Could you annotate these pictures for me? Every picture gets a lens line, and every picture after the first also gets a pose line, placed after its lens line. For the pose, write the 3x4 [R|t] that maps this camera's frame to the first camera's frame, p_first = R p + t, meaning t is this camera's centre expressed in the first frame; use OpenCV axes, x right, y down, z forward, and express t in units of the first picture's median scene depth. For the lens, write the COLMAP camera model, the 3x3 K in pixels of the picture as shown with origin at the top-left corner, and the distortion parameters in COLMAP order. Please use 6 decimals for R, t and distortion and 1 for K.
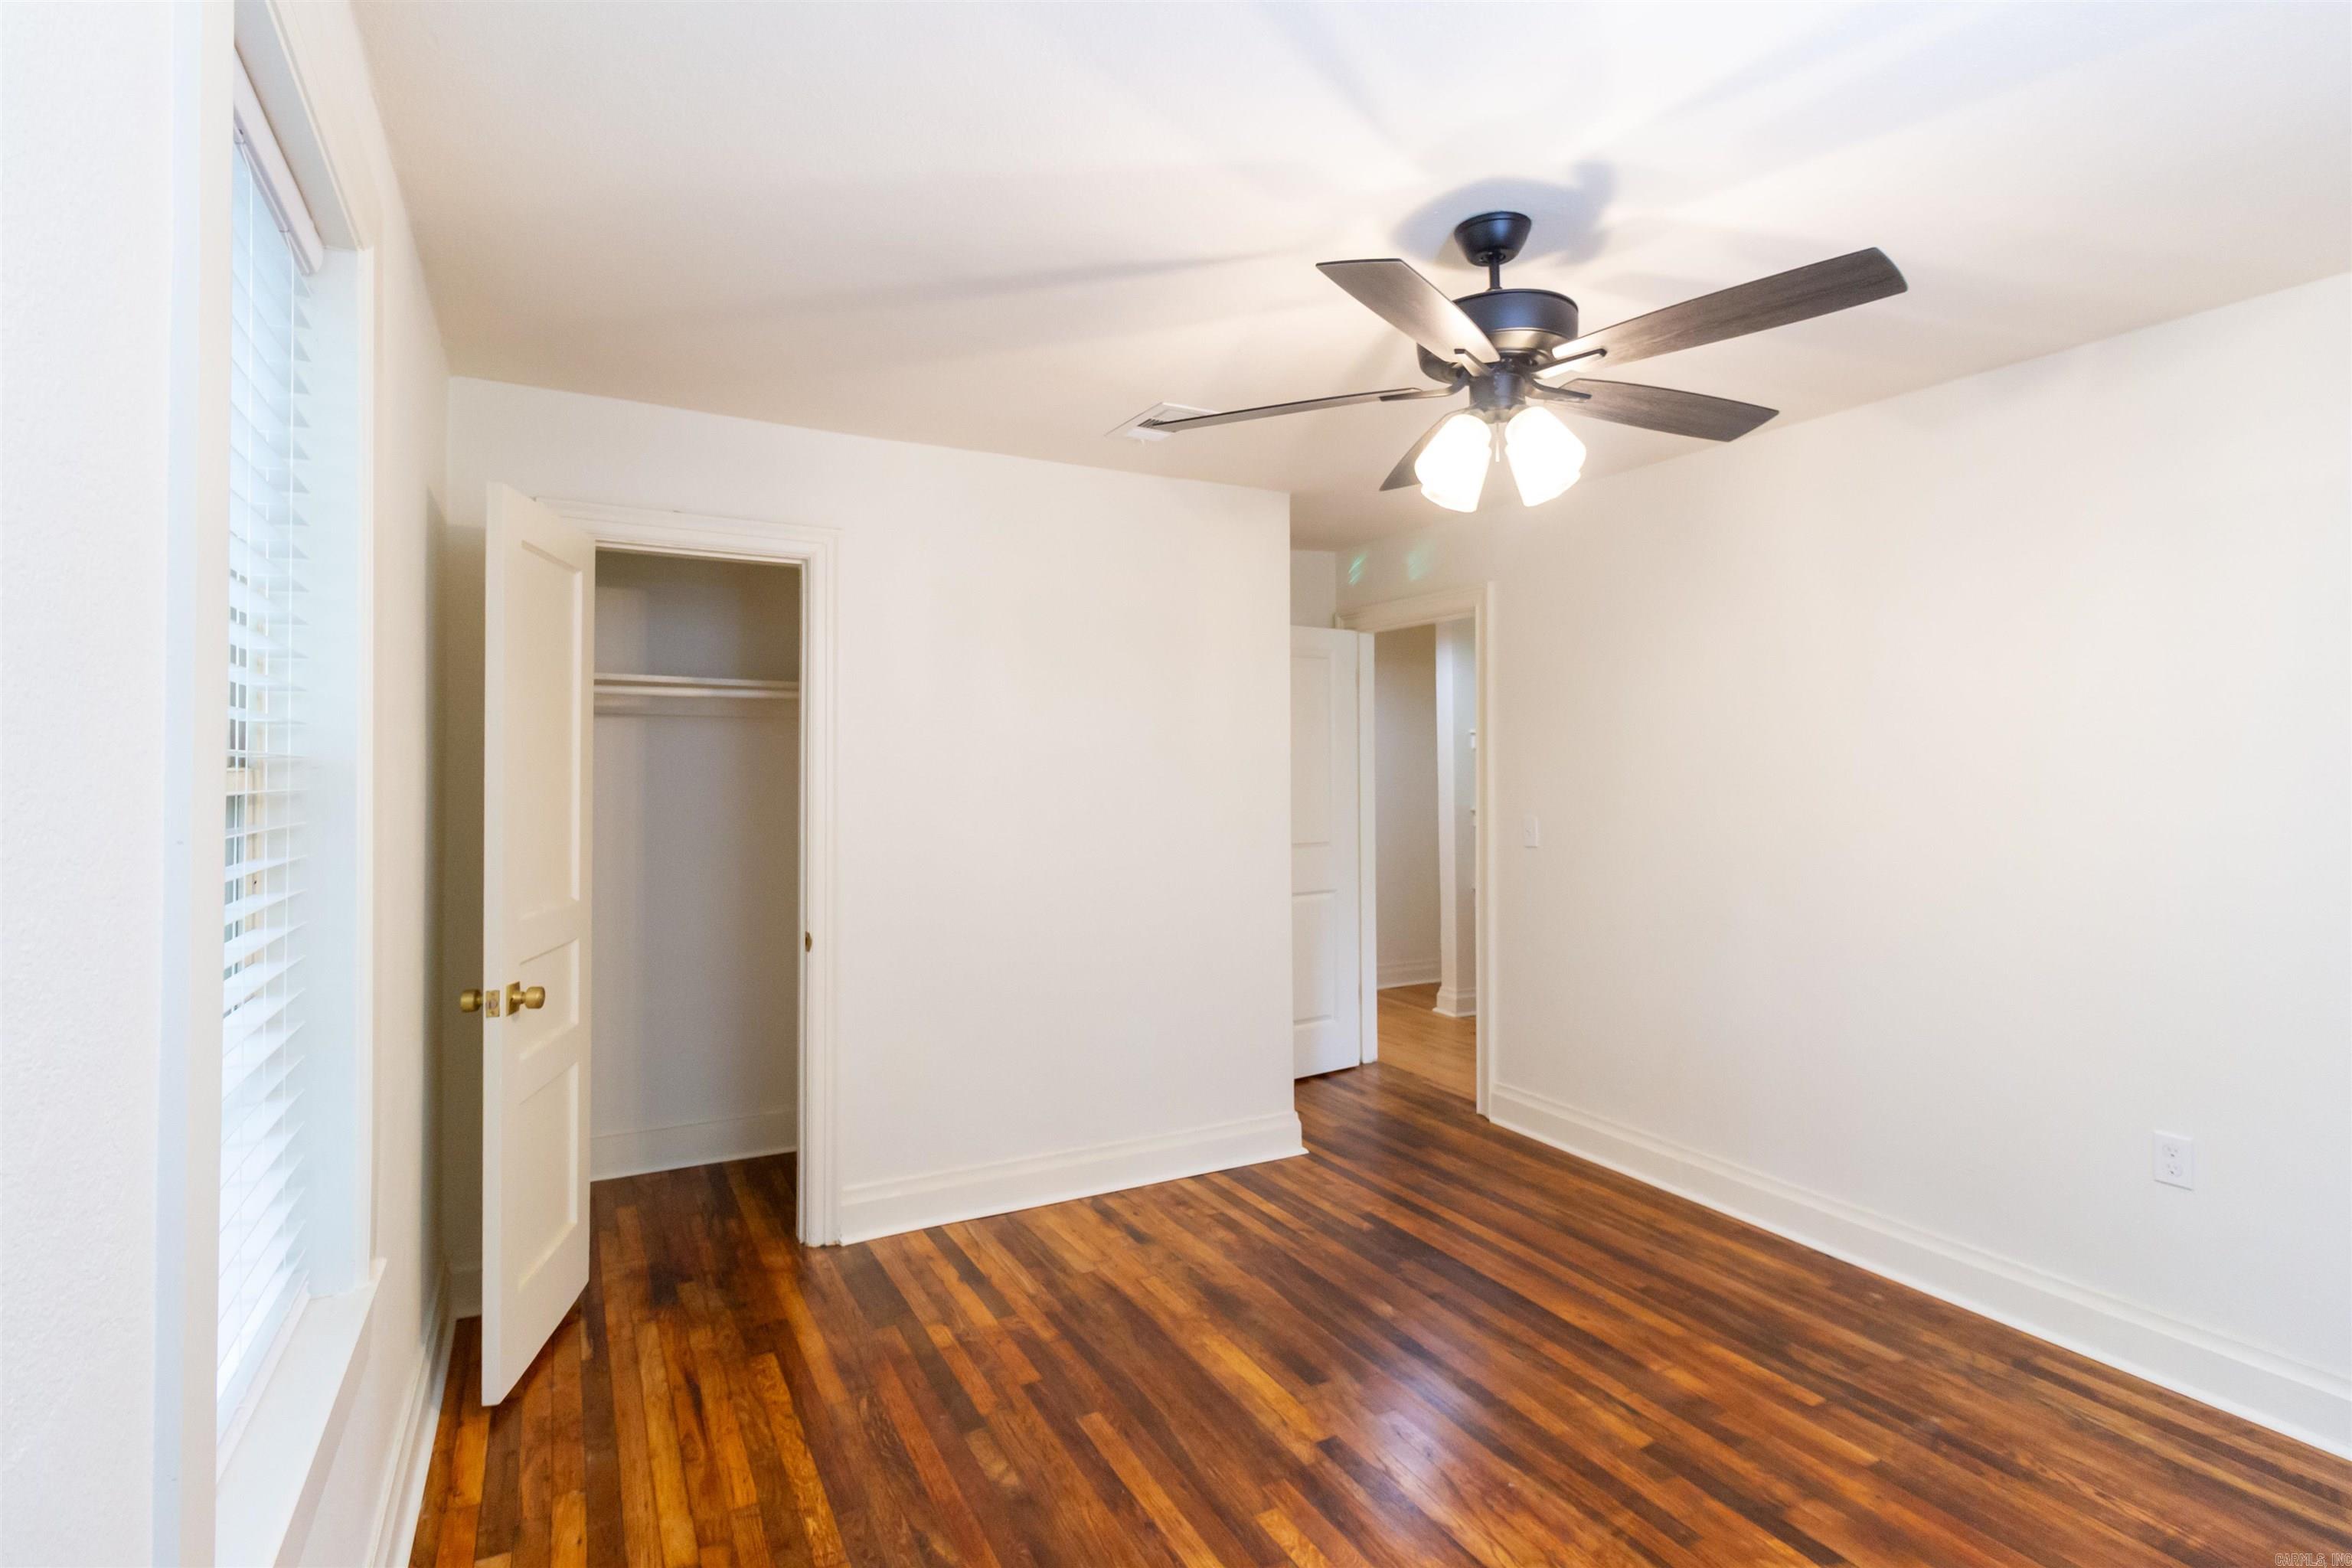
lens RADIAL K [[1086.1, 0, 1176.6], [0, 1086.1, 774.0], [0, 0, 1]] dist [-0.002460, 0.000059]
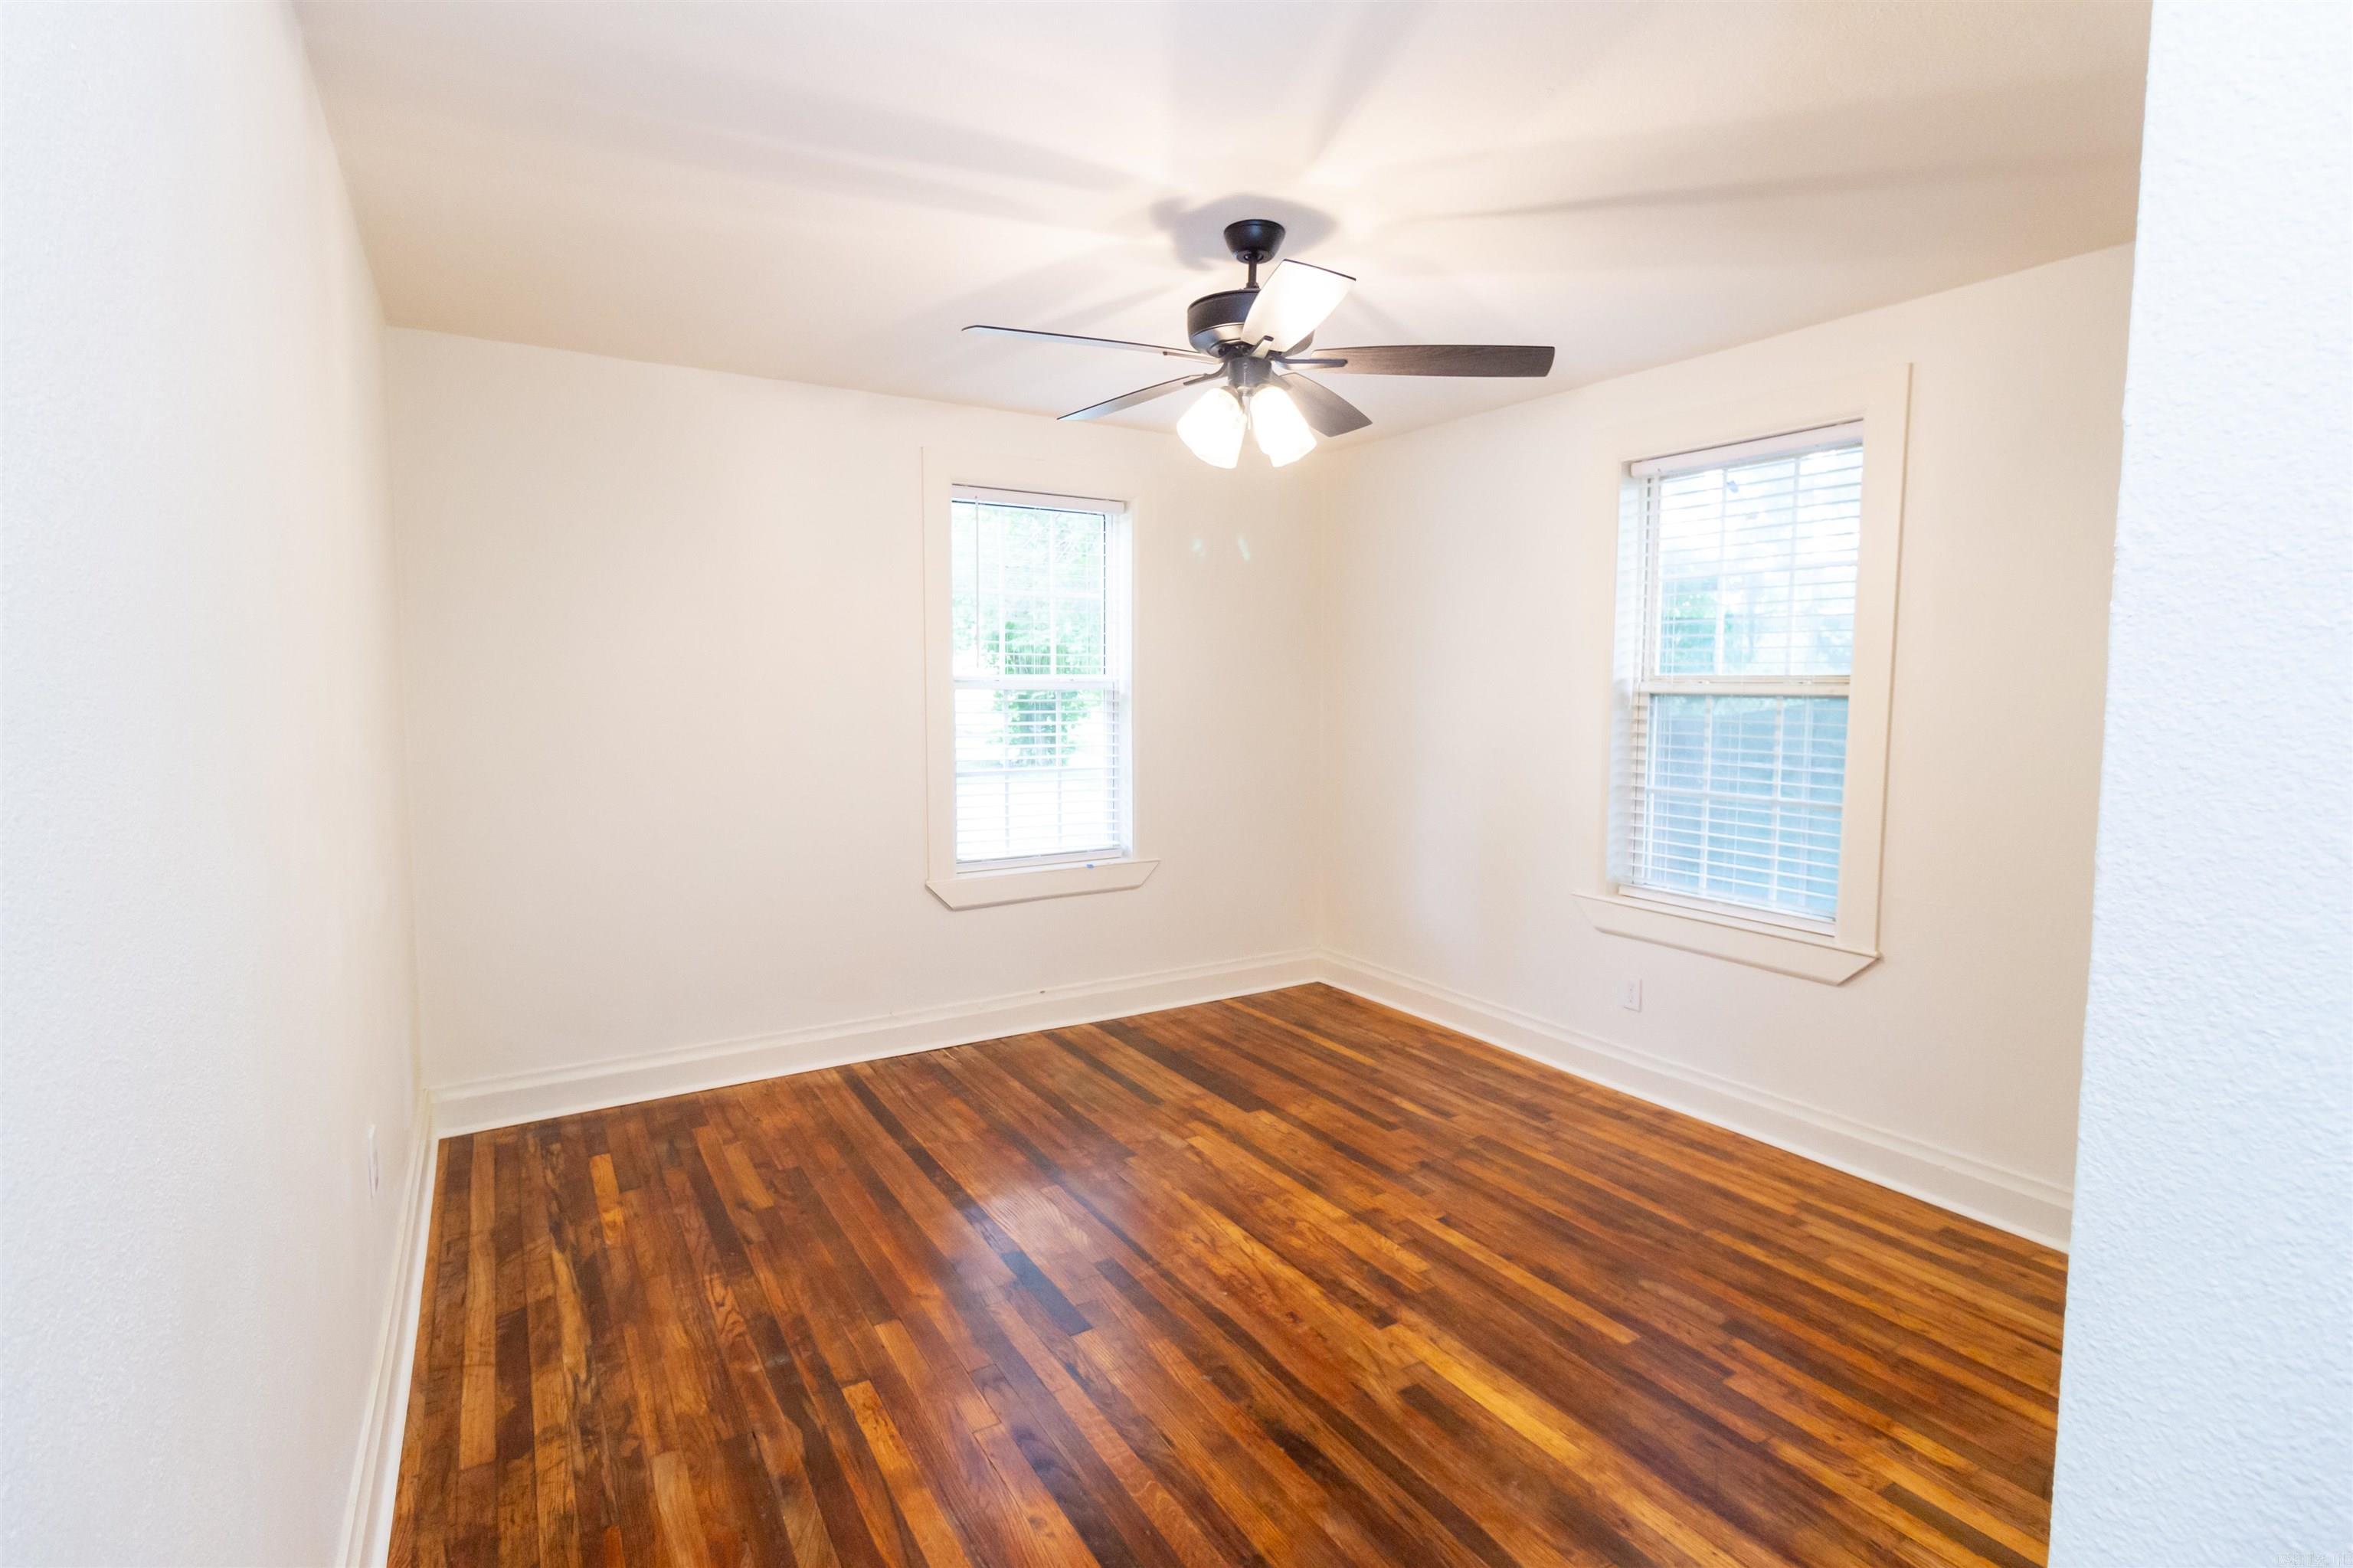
lens RADIAL K [[1086.6, 0, 1175.0], [0, 1086.6, 780.7], [0, 0, 1]] dist [-0.002460, 0.000059]
pose [[-0.998272, 0.001519, -0.058735, 0.387399], [-0.004234, 0.995206, 0.097713, -0.007714], [0.058602, 0.097793, -0.993480, 1.896224]]
